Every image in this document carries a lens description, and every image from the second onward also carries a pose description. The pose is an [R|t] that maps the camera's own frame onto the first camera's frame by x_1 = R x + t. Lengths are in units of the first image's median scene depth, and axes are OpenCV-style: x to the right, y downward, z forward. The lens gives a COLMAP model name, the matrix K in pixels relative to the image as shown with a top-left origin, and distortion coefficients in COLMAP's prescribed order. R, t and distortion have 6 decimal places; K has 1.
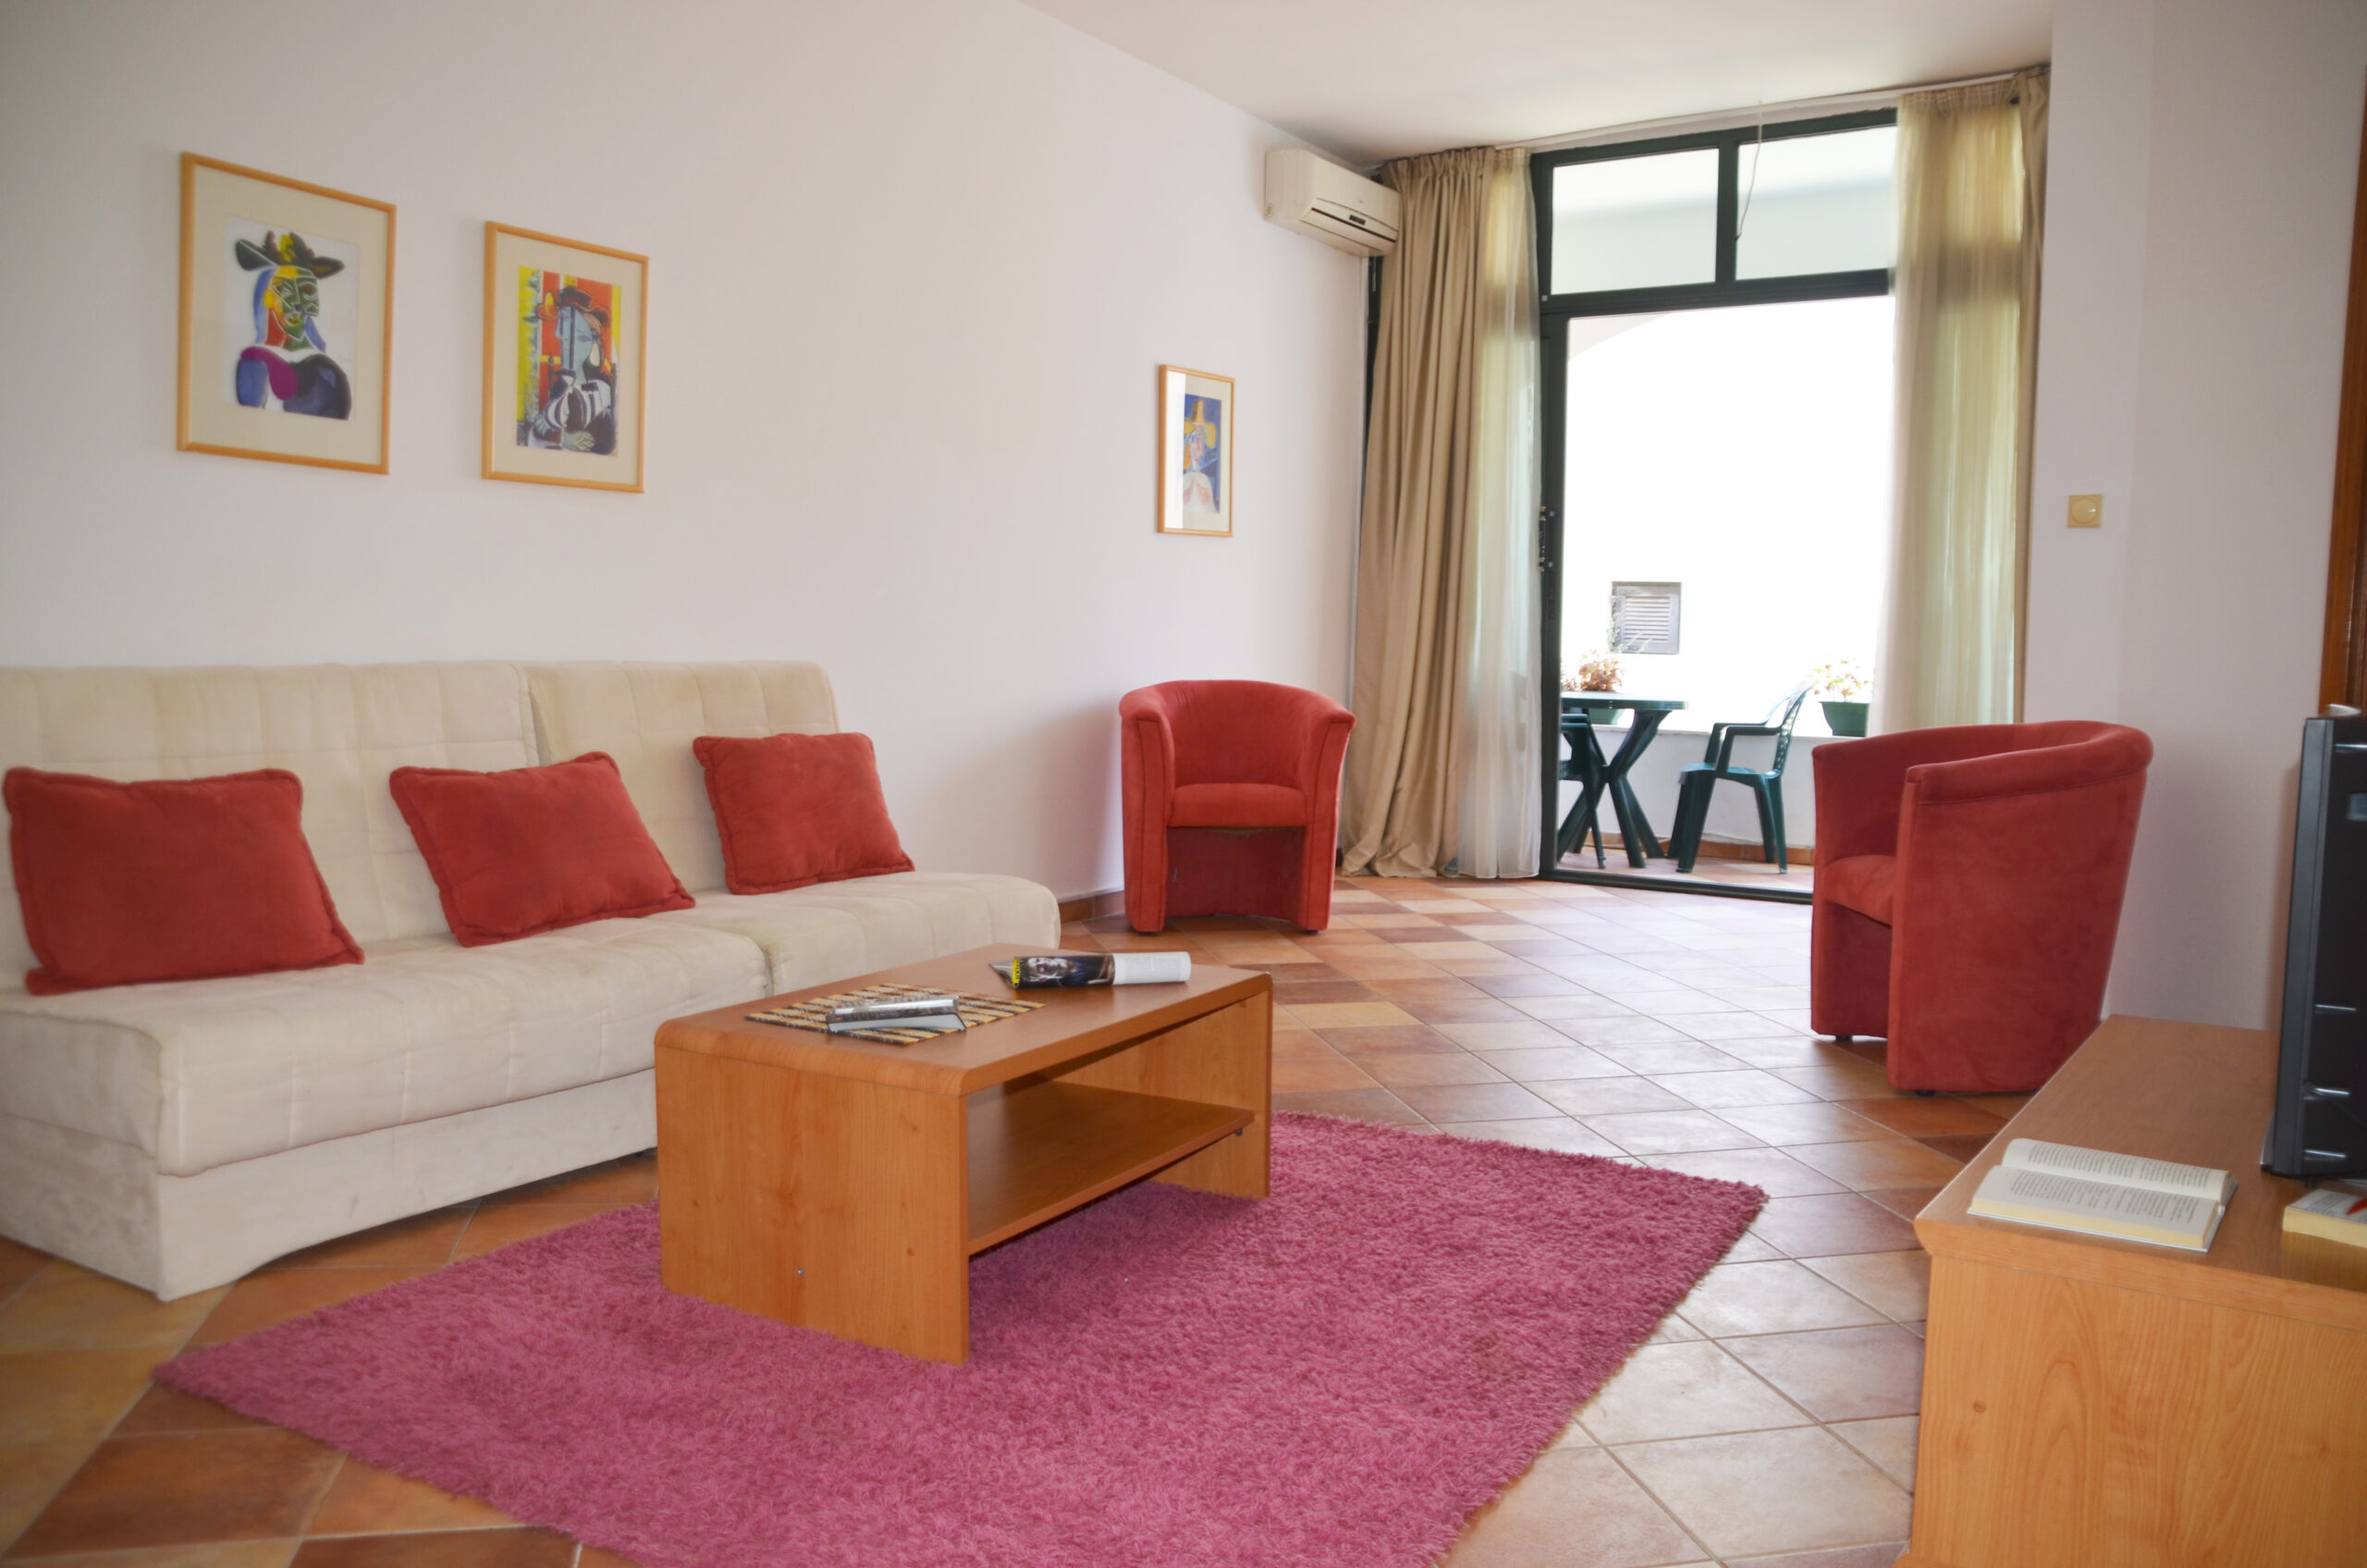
lens RADIAL K [[1891.4, 0, 1183.5], [0, 1891.4, 784.0], [0, 0, 1]] dist [-0.145398, 0.119267]
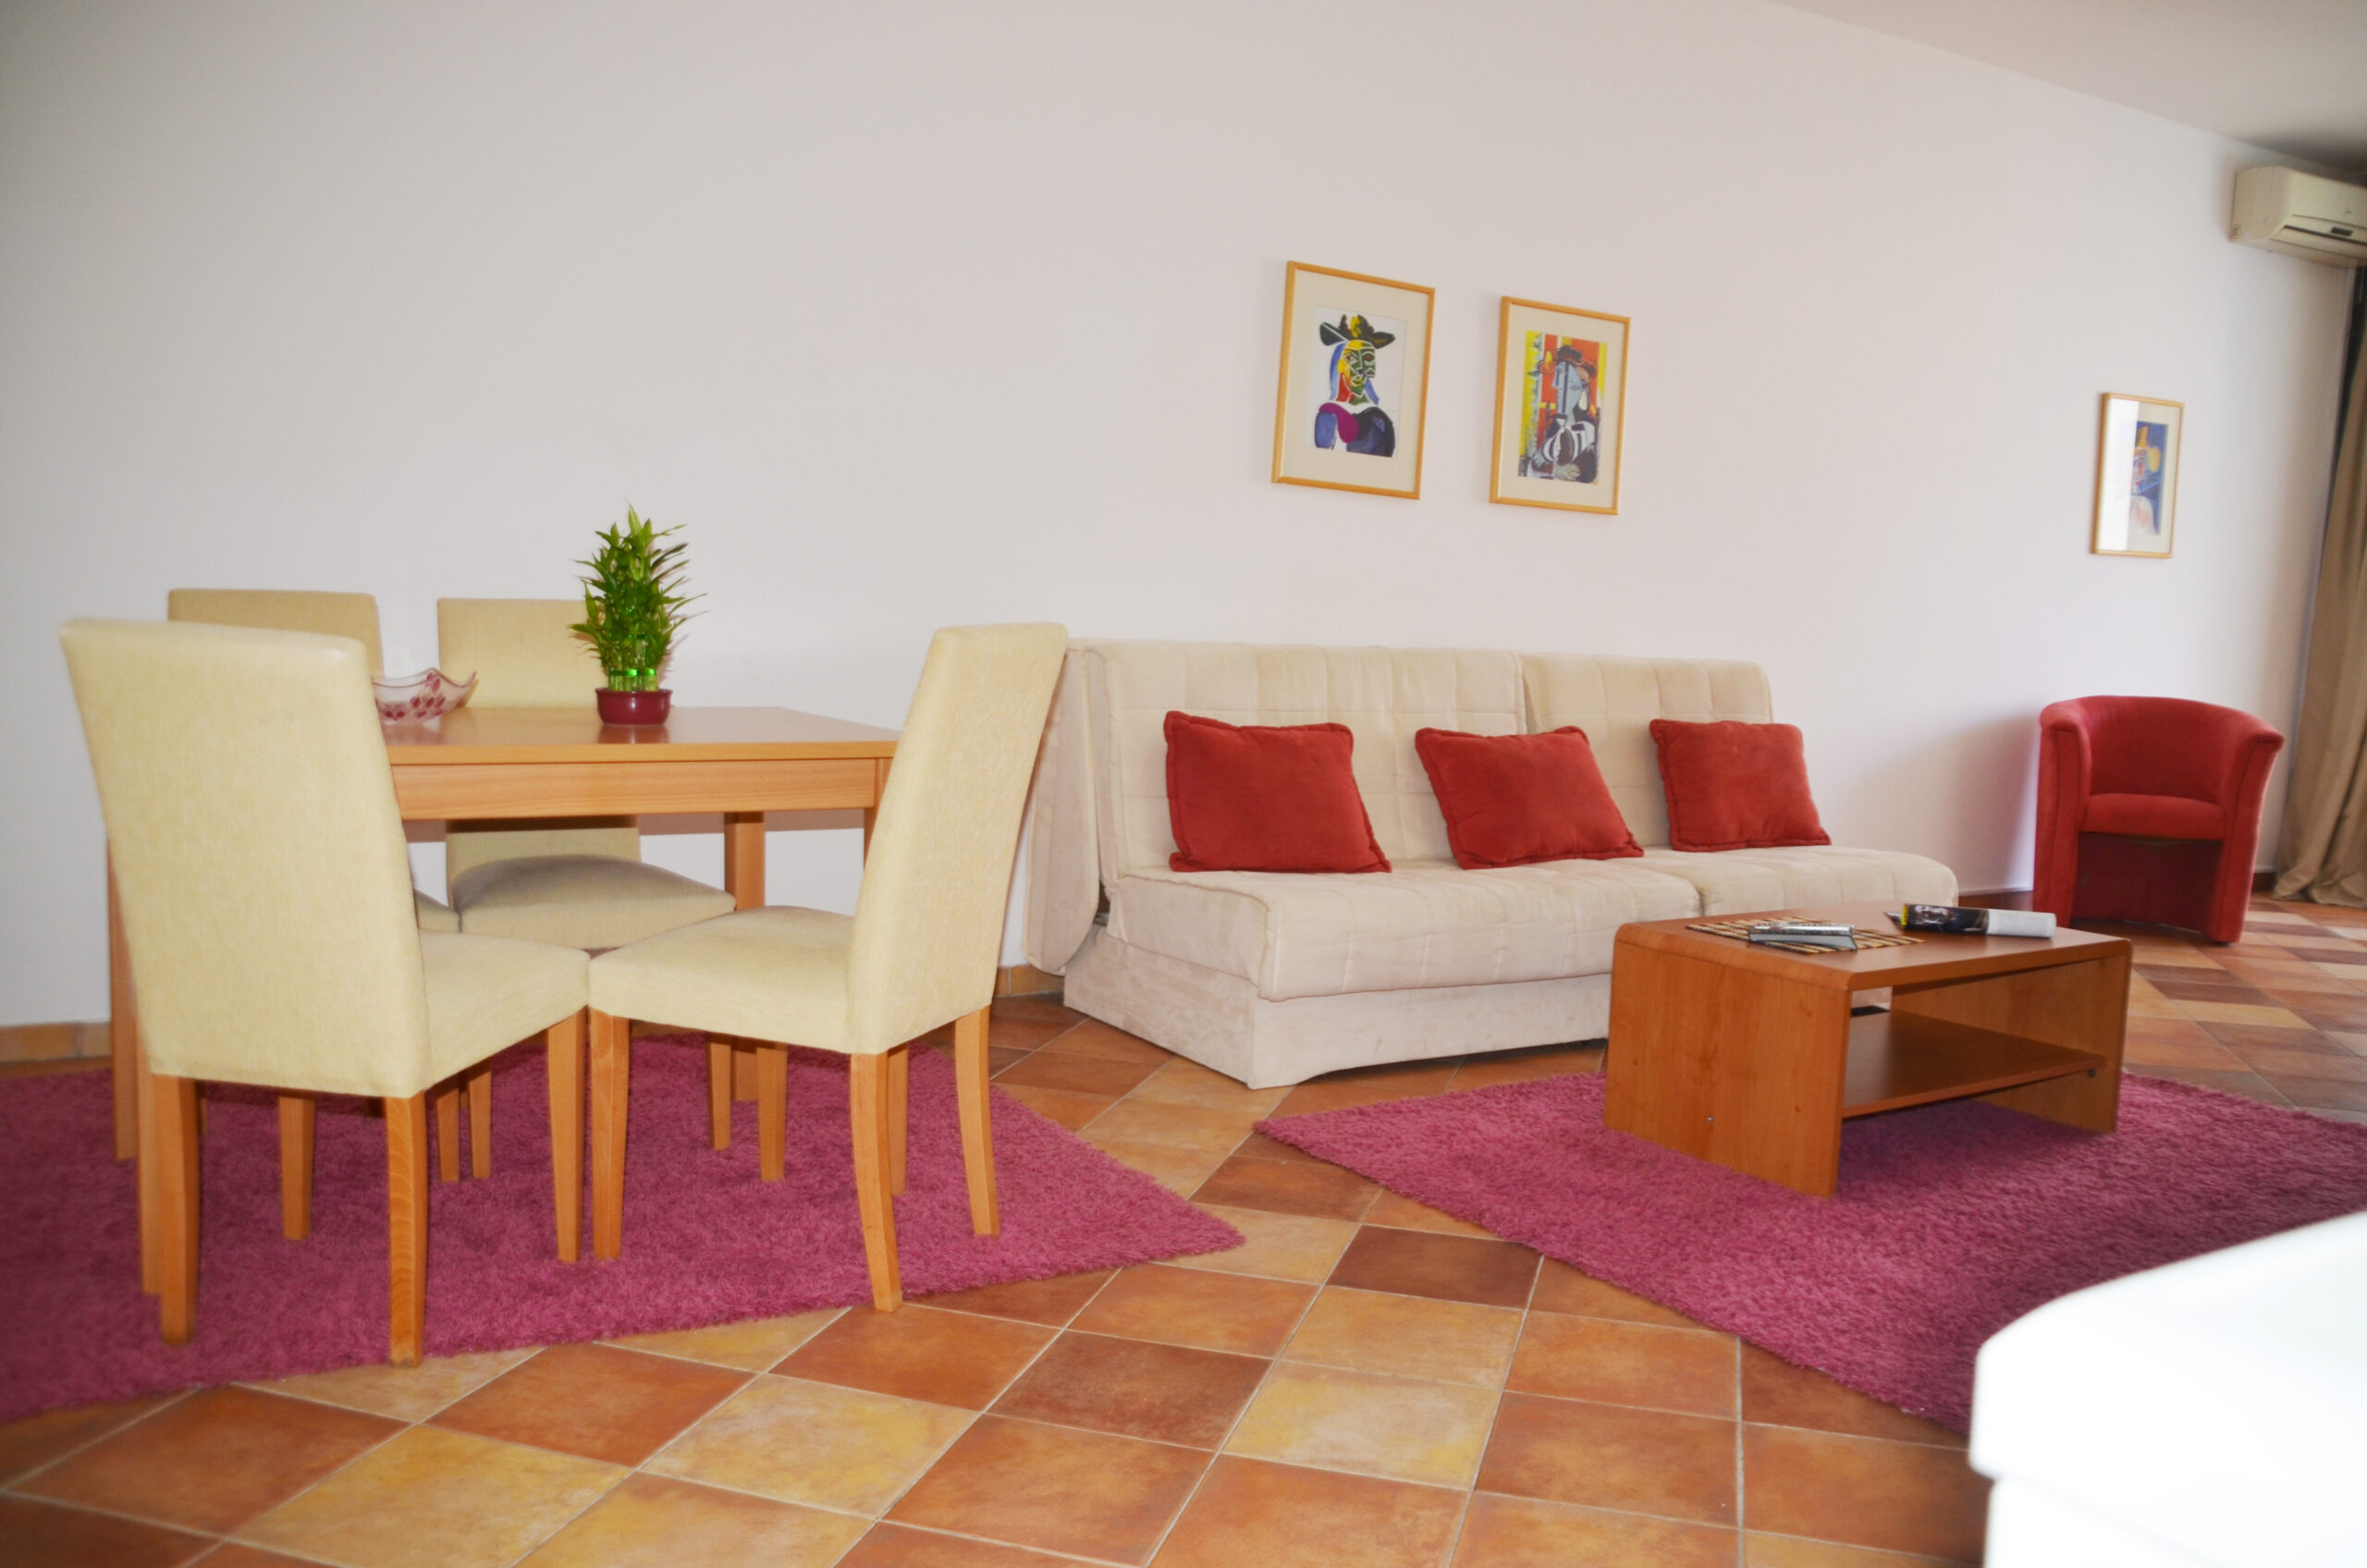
lens RADIAL K [[1808.1, 0, 1183.5], [0, 1808.1, 784.0], [0, 0, 1]] dist [-0.145788, 0.135109]
pose [[0.876128, 0.065890, -0.477555, 0.035488], [-0.064480, 0.997731, 0.019365, 0.016455], [0.477747, 0.013827, 0.878388, -0.191782]]
